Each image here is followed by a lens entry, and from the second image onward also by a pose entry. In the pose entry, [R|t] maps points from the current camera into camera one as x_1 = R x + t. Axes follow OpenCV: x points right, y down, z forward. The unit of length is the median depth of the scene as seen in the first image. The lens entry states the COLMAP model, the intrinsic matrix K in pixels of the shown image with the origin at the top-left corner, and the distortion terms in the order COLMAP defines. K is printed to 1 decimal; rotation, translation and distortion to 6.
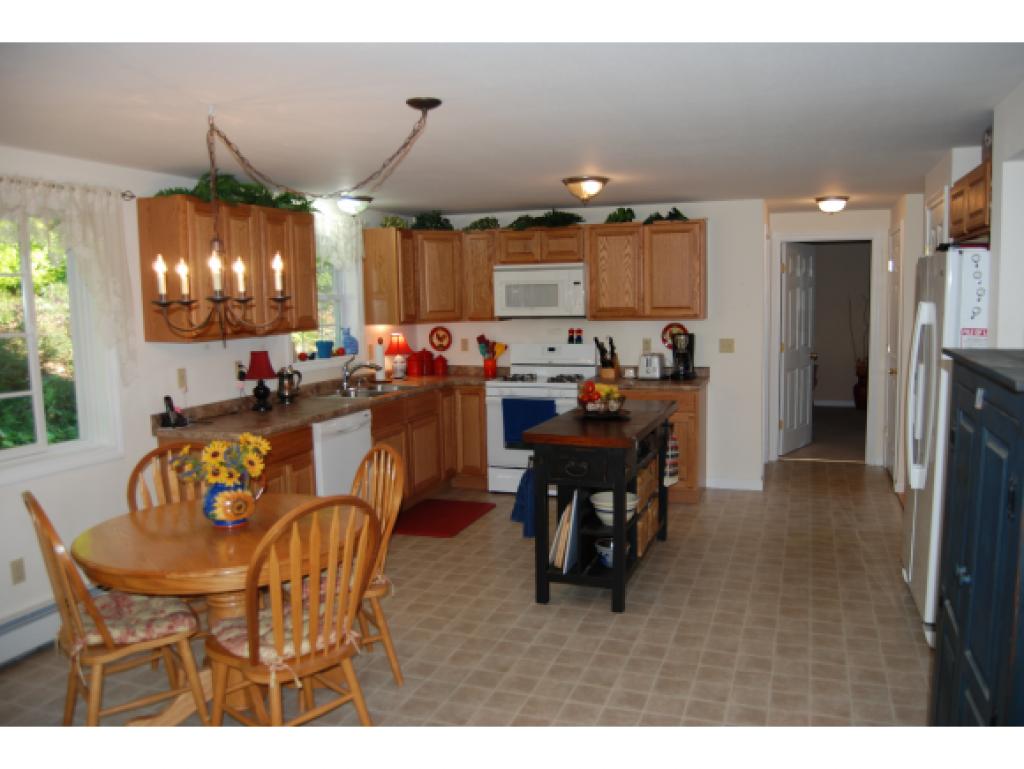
lens RADIAL K [[808.4, 0, 515.7], [0, 808.4, 387.0], [0, 0, 1]] dist [-0.085531, 0.026221]
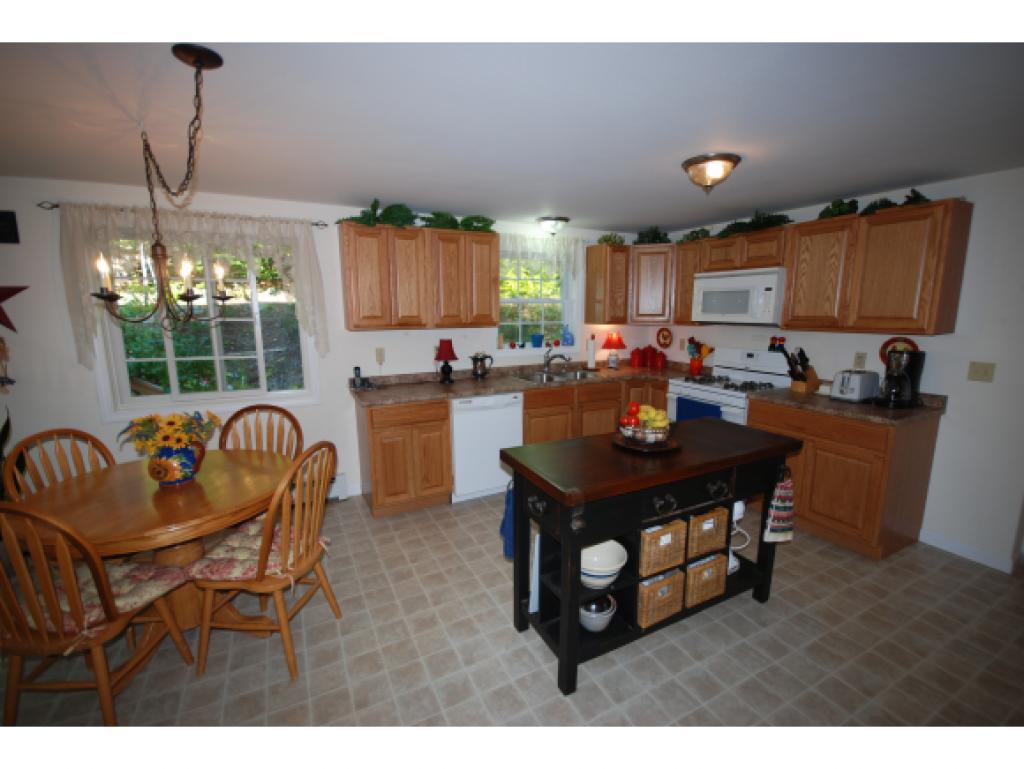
lens RADIAL K [[454.1, 0, 511.6], [0, 454.1, 386.5], [0, 0, 1]] dist [0.001203, 0.001576]
pose [[0.737436, 0.133943, -0.662002, 0.227278], [-0.087607, 0.990828, 0.102885, -0.044116], [0.669711, -0.017875, 0.742407, 0.403611]]
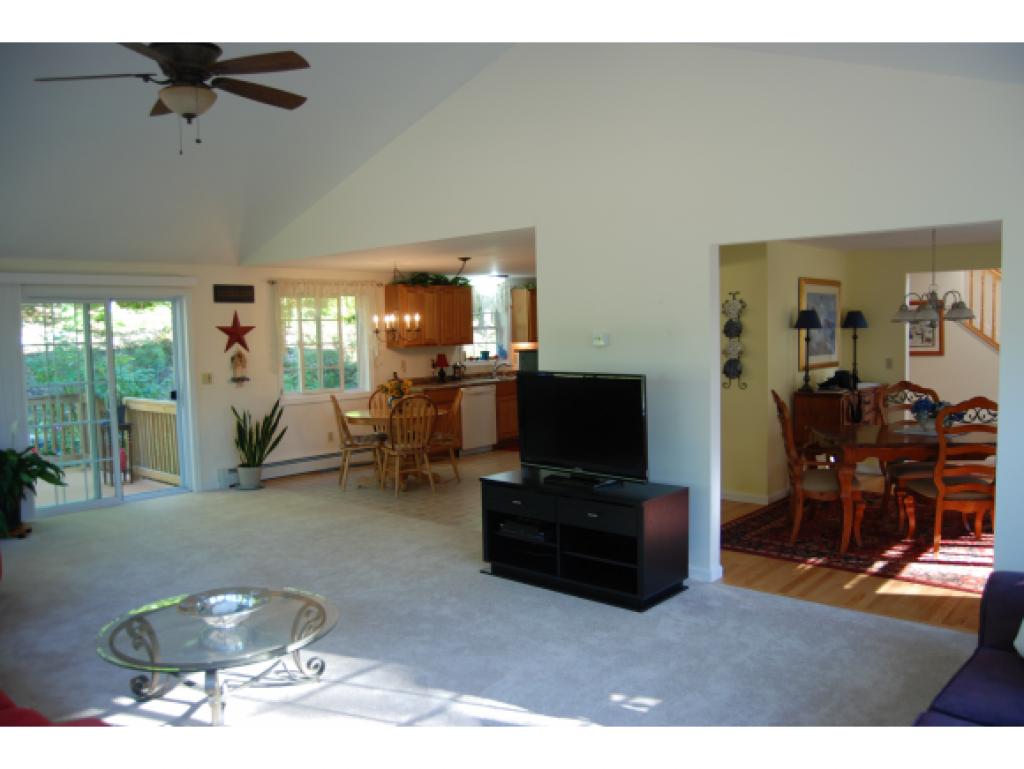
lens RADIAL K [[808.4, 0, 520.8], [0, 808.4, 384.4], [0, 0, 1]] dist [-0.085531, 0.026221]
pose [[0.932184, 0.024934, -0.361125, 0.505847], [-0.037906, 0.998864, -0.028882, 0.069433], [0.359994, 0.040612, 0.932070, -0.701547]]
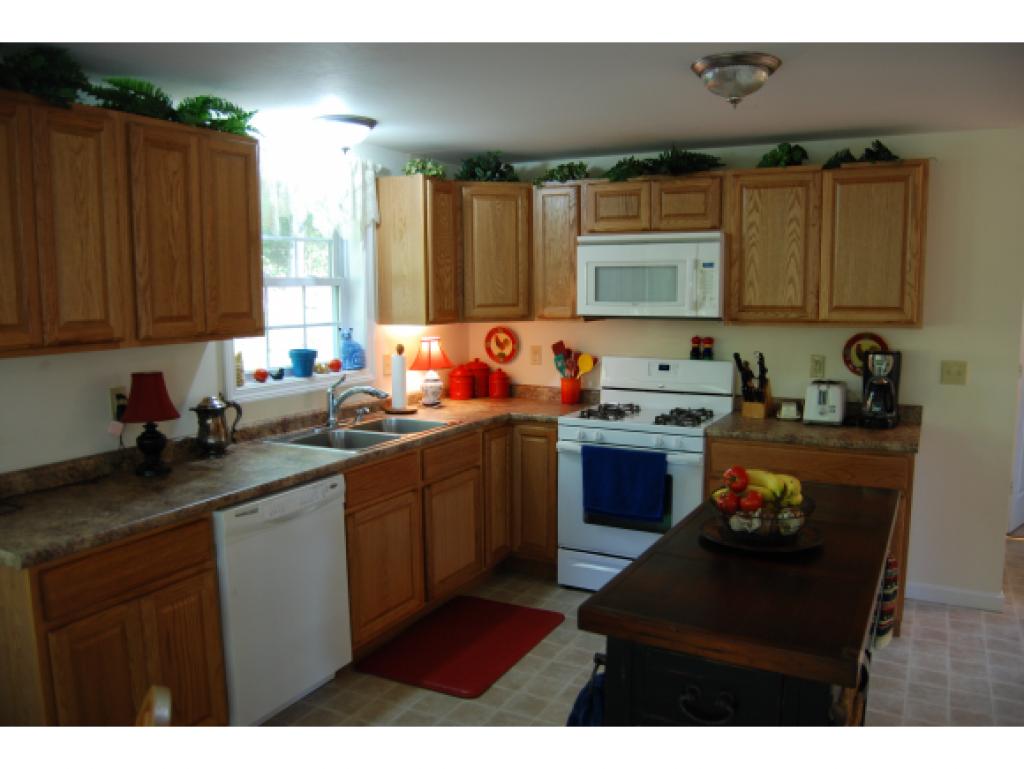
lens RADIAL K [[808.4, 0, 518.9], [0, 808.4, 387.0], [0, 0, 1]] dist [-0.085531, 0.026221]
pose [[0.990010, 0.031958, -0.137325, 0.019993], [-0.030016, 0.999418, 0.016187, -0.041484], [0.137762, -0.011904, 0.990394, 0.376599]]
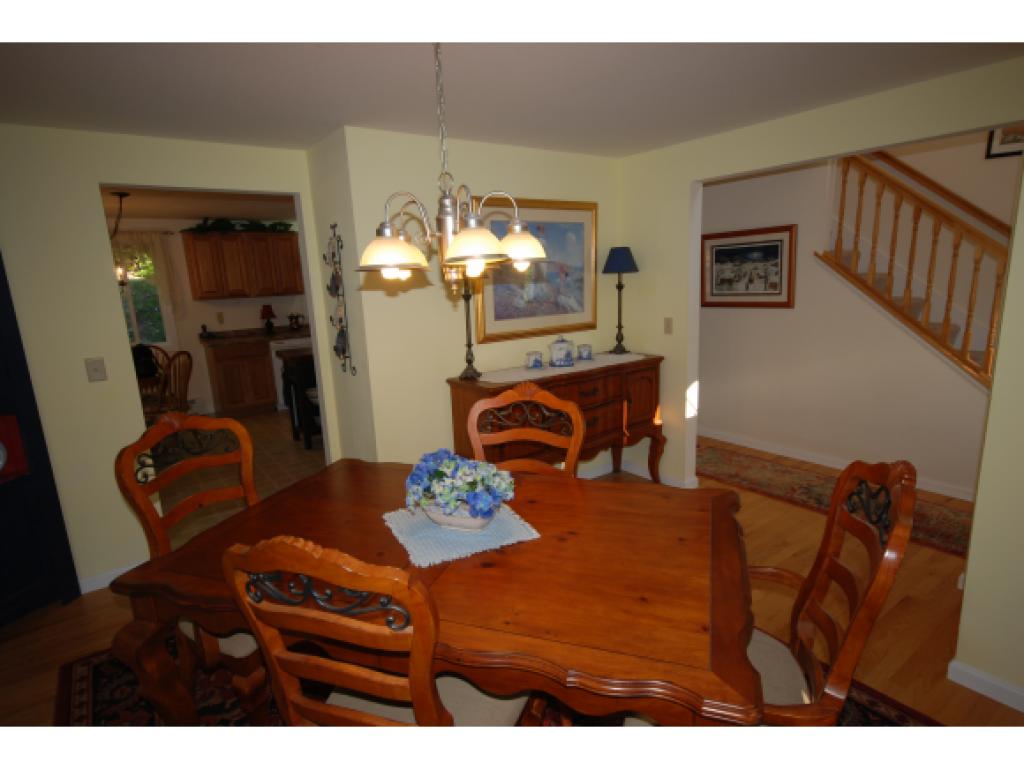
lens RADIAL K [[561.1, 0, 517.6], [0, 561.1, 387.8], [0, 0, 1]] dist [0.008124, 0.001465]
pose [[0.838083, 0.097113, -0.536829, 0.798090], [-0.036692, 0.991834, 0.122140, -0.026969], [0.544307, -0.082666, 0.834803, 0.115466]]
